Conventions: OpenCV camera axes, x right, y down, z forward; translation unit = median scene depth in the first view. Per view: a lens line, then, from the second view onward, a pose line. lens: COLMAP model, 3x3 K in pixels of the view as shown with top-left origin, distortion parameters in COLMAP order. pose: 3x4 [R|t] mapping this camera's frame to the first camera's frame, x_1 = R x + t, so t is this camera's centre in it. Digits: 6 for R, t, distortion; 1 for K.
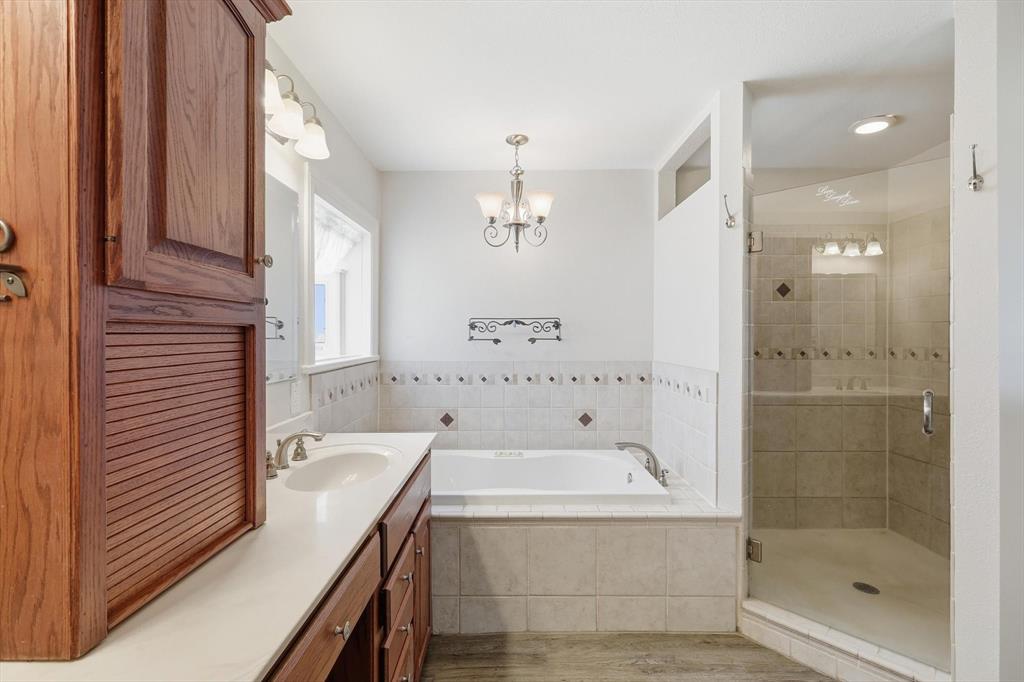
lens RADIAL K [[449.8, 0, 511.9], [0, 449.8, 337.0], [0, 0, 1]] dist [-0.000201, 0.000012]
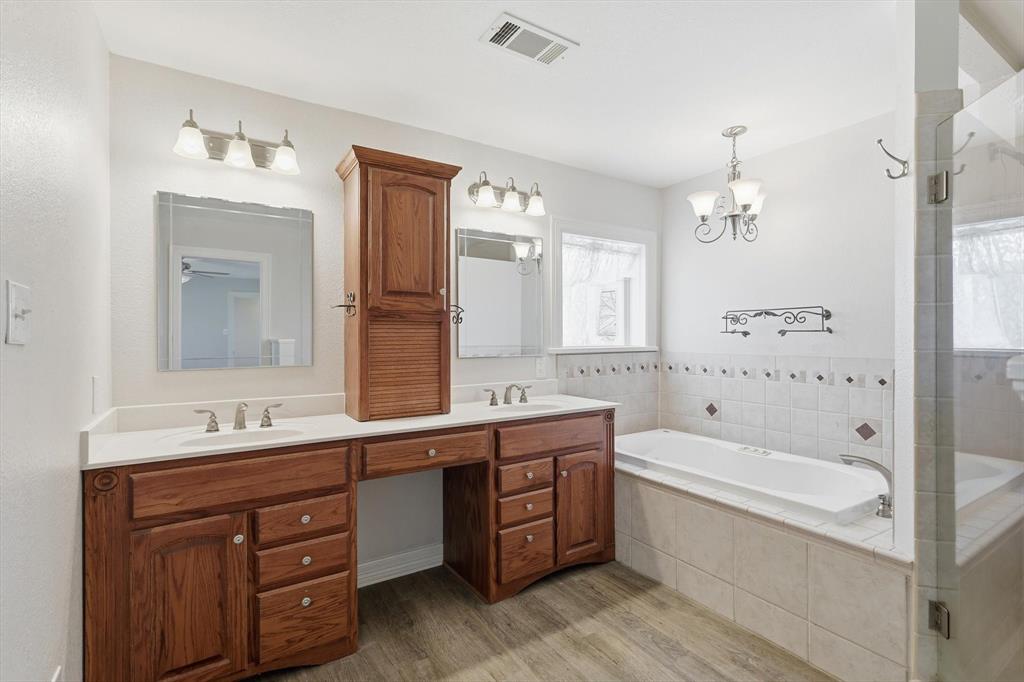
lens RADIAL K [[480.4, 0, 509.0], [0, 480.4, 337.3], [0, 0, 1]] dist [-0.001471, -0.000592]
pose [[0.534317, 0.001754, -0.845282, 0.650208], [-0.003262, 0.999995, 0.000013, 0.021641], [0.845278, 0.002750, 0.534320, 0.007731]]
